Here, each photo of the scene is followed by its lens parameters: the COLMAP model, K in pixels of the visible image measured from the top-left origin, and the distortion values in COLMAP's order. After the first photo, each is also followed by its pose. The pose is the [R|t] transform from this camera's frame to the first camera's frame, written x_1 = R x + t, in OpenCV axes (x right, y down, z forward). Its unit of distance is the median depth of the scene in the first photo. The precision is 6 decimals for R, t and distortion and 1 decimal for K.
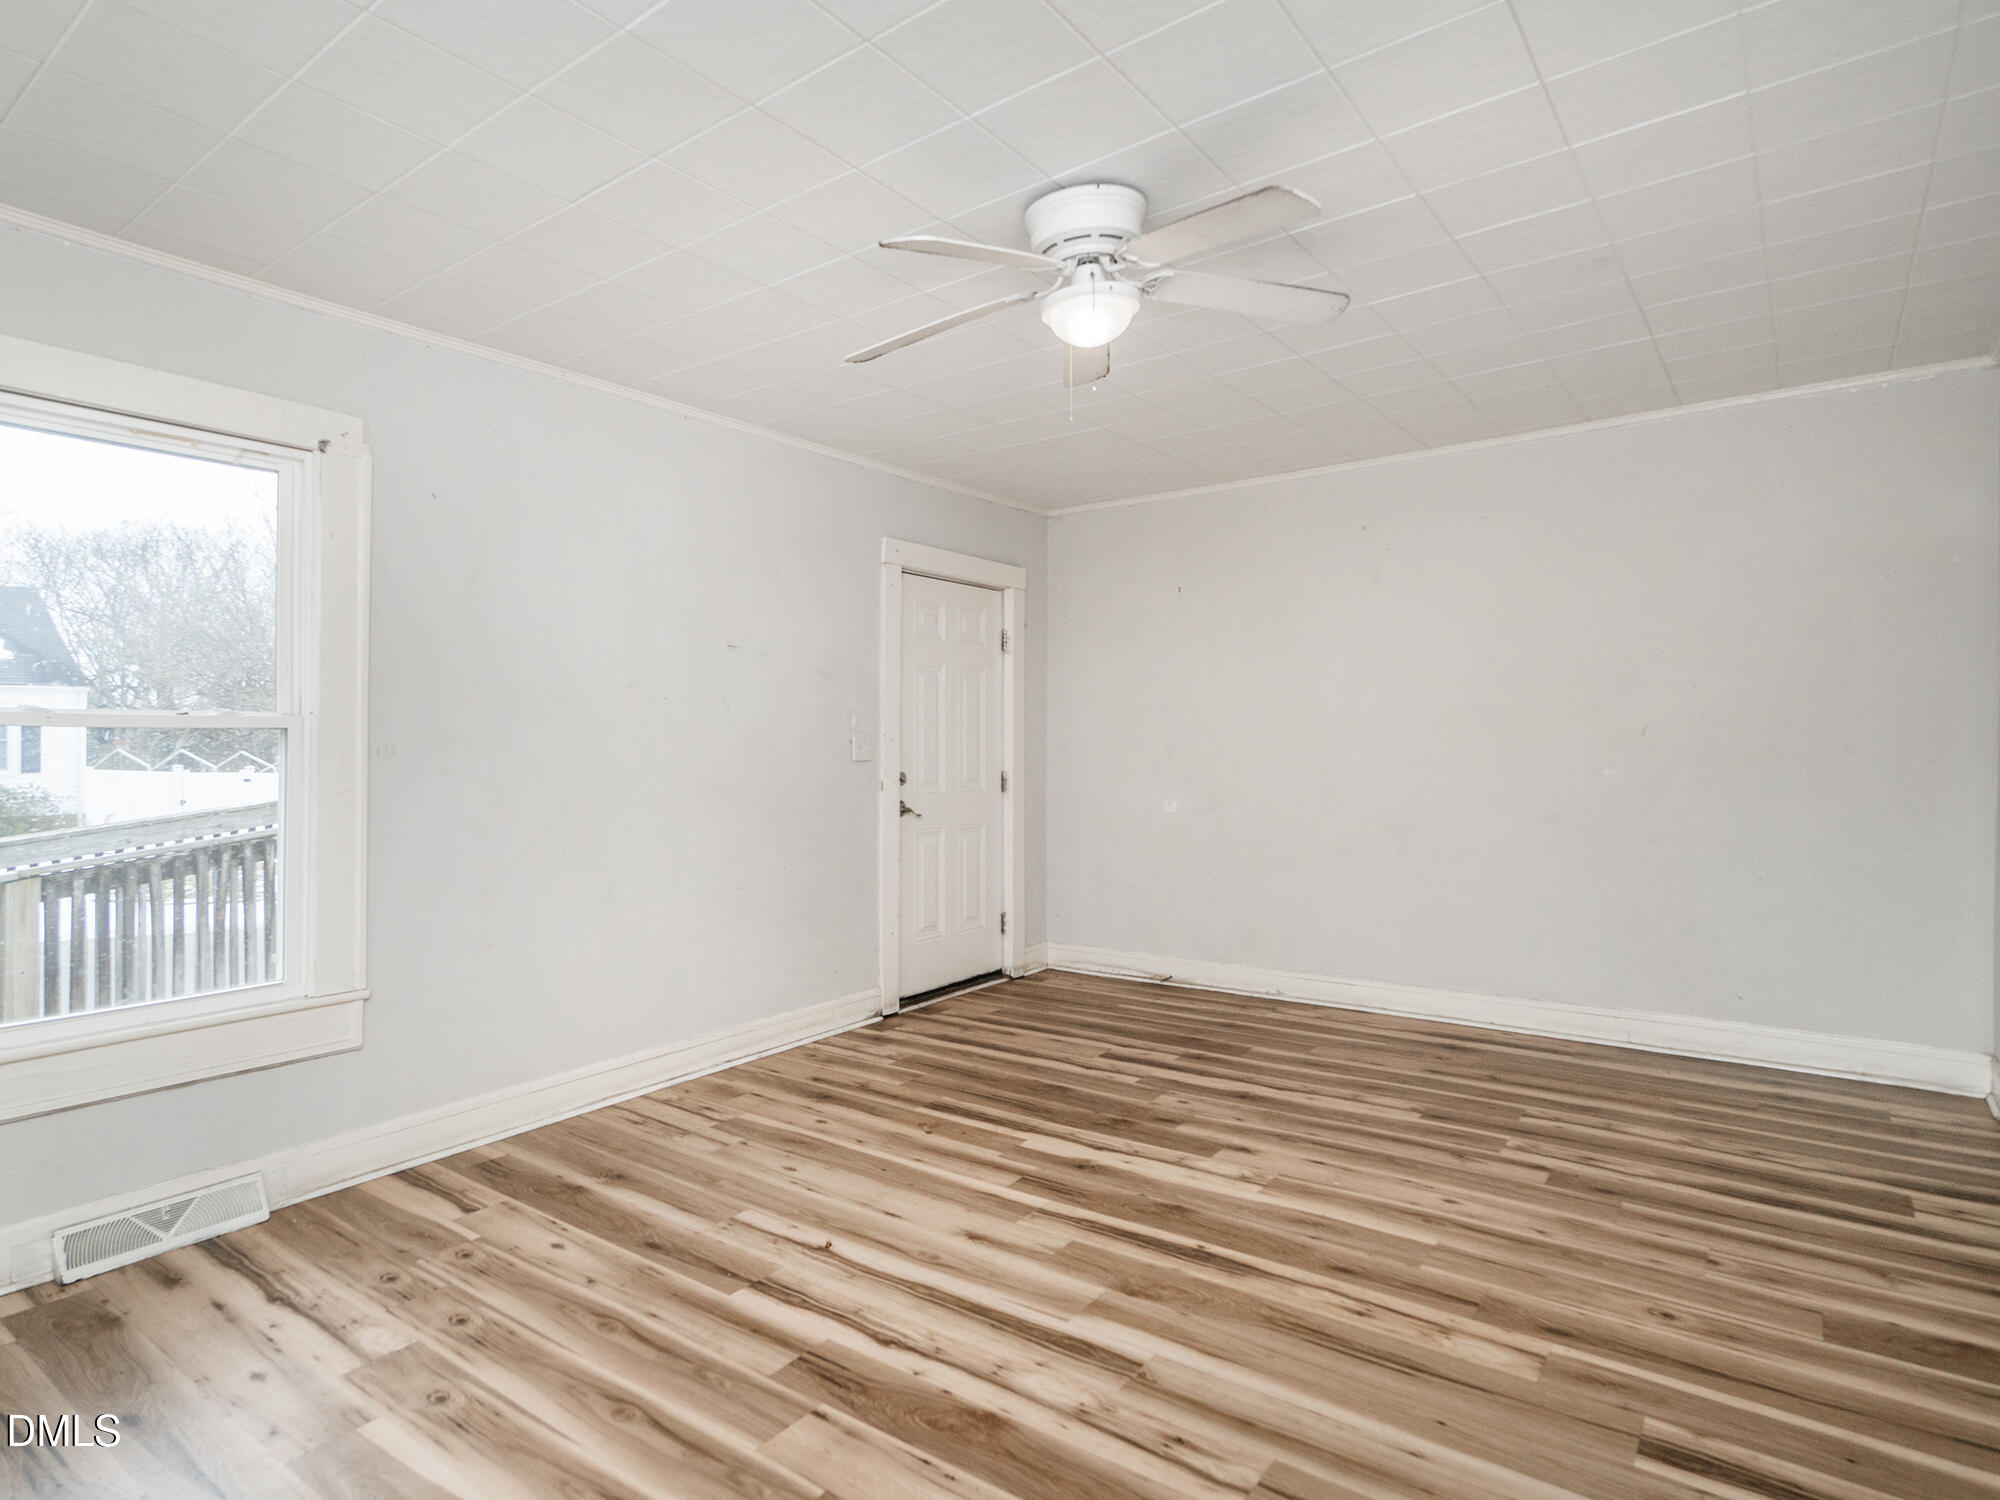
lens RADIAL K [[1111.9, 0, 1002.5], [0, 1111.9, 760.3], [0, 0, 1]] dist [0.003908, 0.000781]
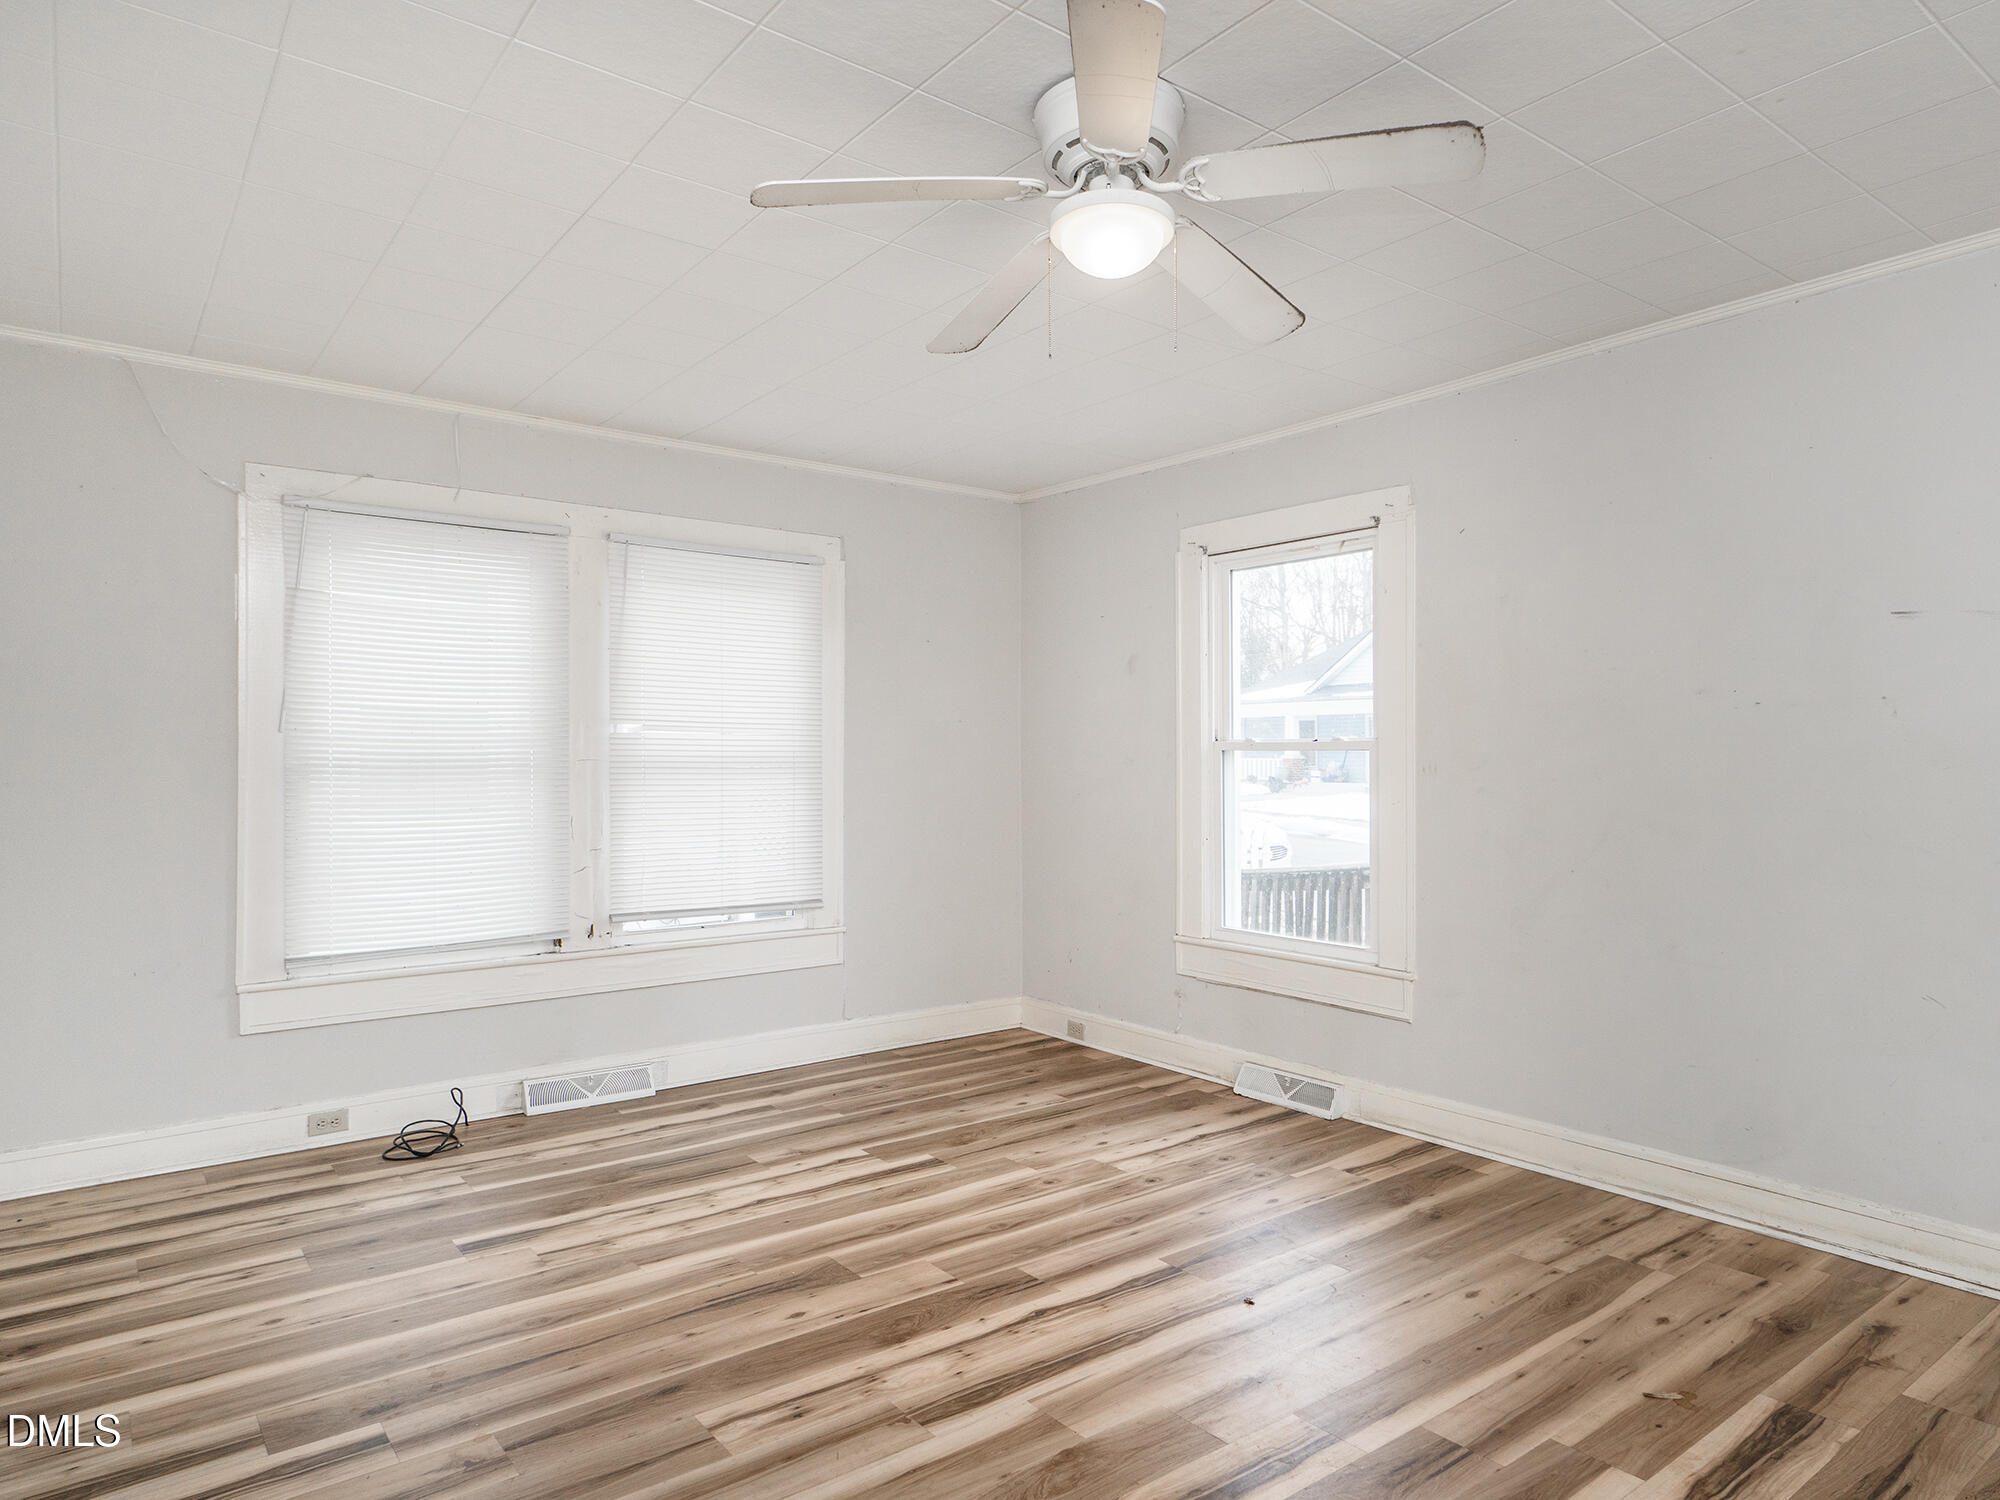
lens RADIAL K [[1121.5, 0, 944.3], [0, 1121.5, 761.8], [0, 0, 1]] dist [0.005843, 0.001217]
pose [[-0.279324, 0.007954, -0.960164, 0.763343], [-0.013367, 0.999837, 0.012171, -0.024769], [0.960104, 0.016234, -0.279172, 0.941297]]
